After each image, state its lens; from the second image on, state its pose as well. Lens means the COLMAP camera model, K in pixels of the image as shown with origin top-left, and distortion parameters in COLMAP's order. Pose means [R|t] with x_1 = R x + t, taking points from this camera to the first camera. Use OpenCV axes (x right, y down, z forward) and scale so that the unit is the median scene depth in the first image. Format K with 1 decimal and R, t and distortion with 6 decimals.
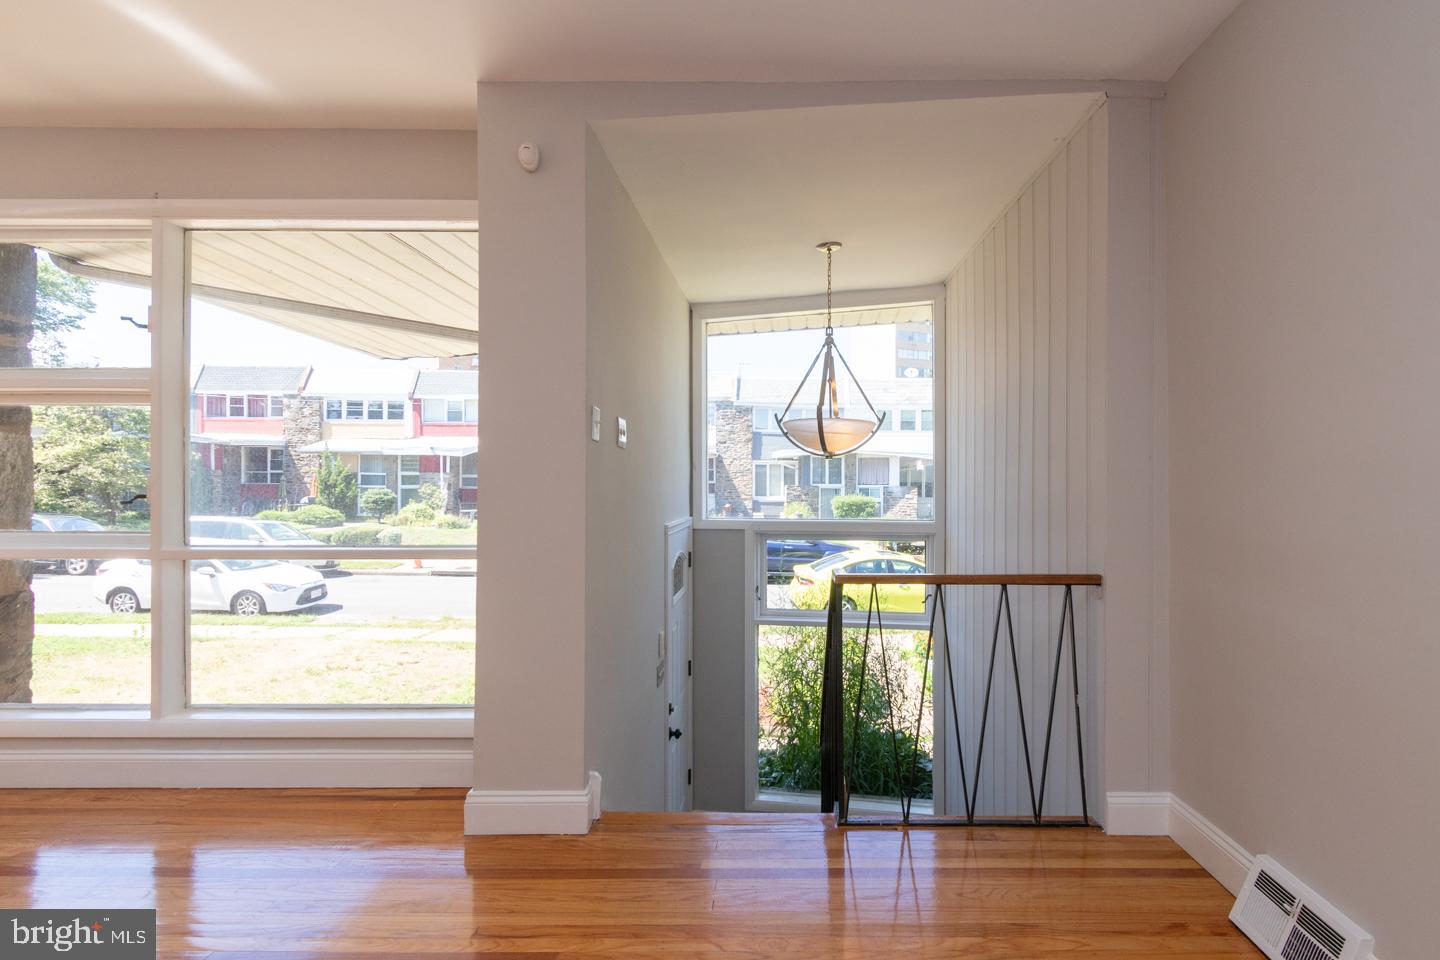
lens RADIAL K [[694.6, 0, 719.7], [0, 694.6, 483.9], [0, 0, 1]] dist [0.000842, 0.001836]
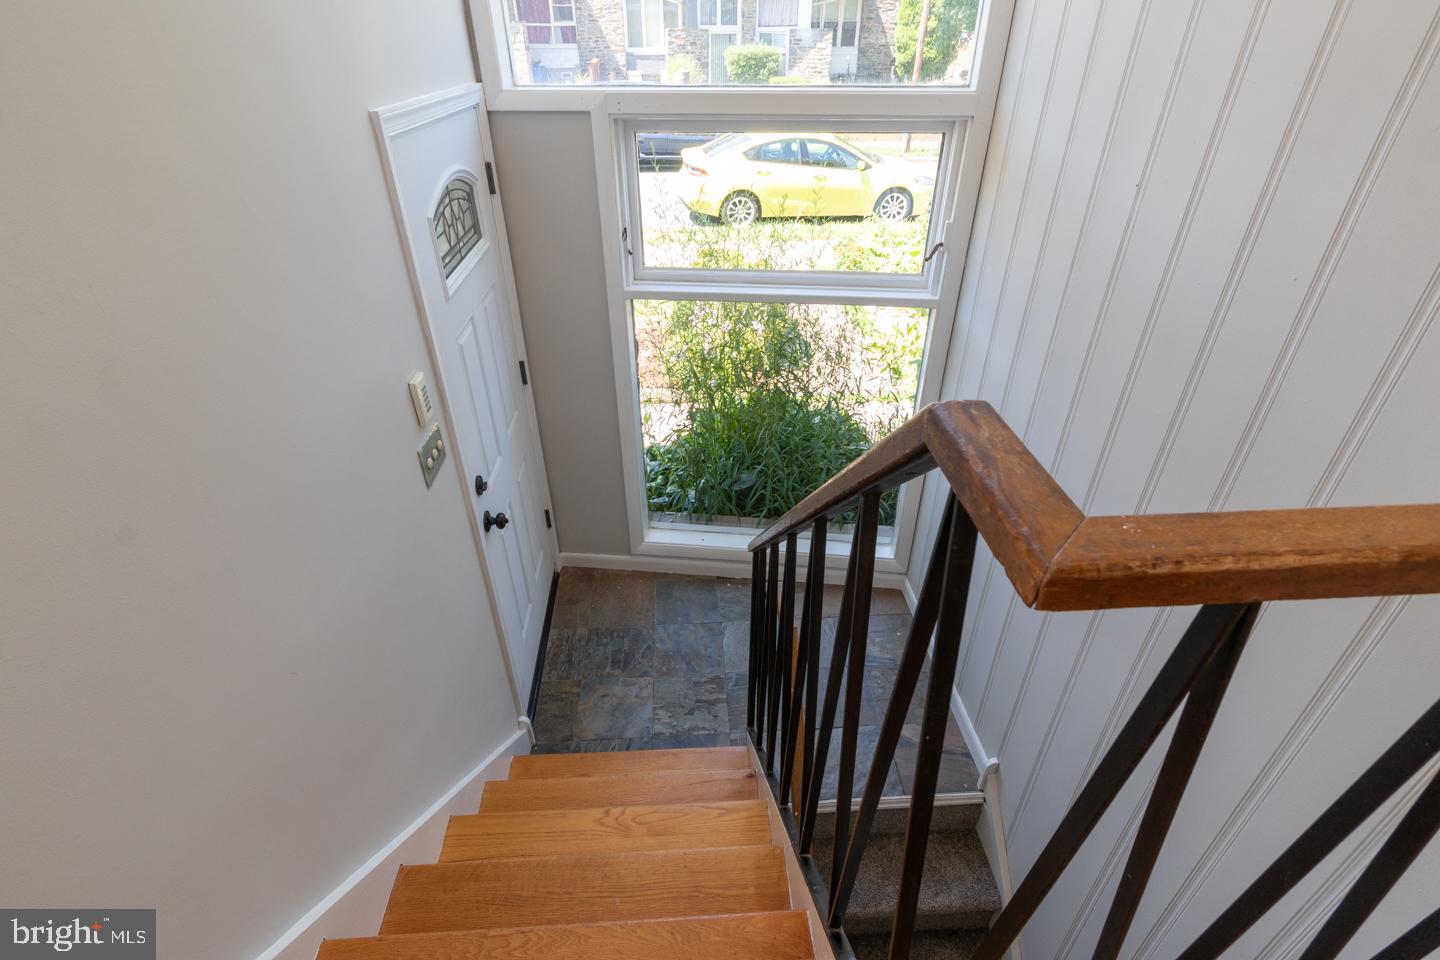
lens RADIAL K [[694.6, 0, 719.7], [0, 694.6, 483.9], [0, 0, 1]] dist [0.000842, 0.001836]
pose [[0.987225, -0.089507, 0.131814, 0.012394], [0.002950, 0.837421, 0.546550, 0.005468], [-0.159304, -0.539179, 0.826988, 0.139905]]
